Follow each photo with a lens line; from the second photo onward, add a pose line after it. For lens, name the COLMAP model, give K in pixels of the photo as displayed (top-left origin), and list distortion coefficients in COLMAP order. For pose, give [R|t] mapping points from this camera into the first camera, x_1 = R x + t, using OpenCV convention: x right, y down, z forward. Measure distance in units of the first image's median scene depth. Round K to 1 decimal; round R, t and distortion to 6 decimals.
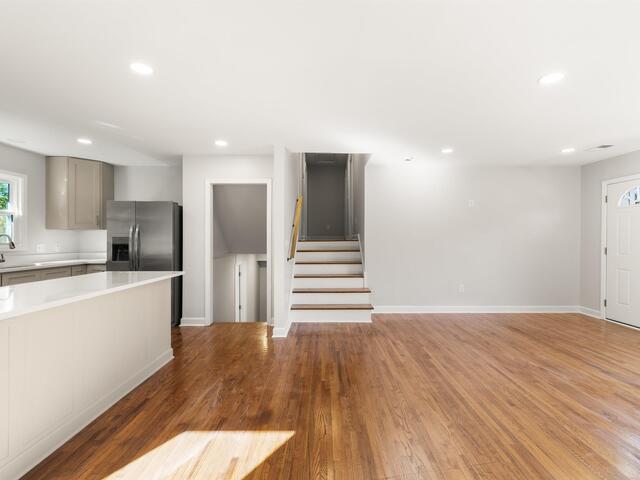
lens RADIAL K [[310.8, 0, 323.3], [0, 310.8, 237.9], [0, 0, 1]] dist [0.000986, 0.000013]
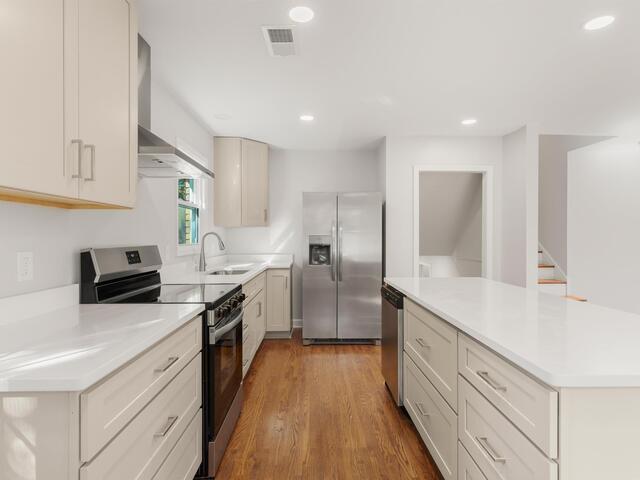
lens RADIAL K [[361.8, 0, 320.2], [0, 361.8, 241.0], [0, 0, 1]] dist [0.002541, 0.000195]
pose [[0.999525, -0.001291, 0.030796, -0.679951], [0.001057, 0.999971, 0.007594, 0.004125], [-0.030805, -0.007558, 0.999497, 0.043107]]
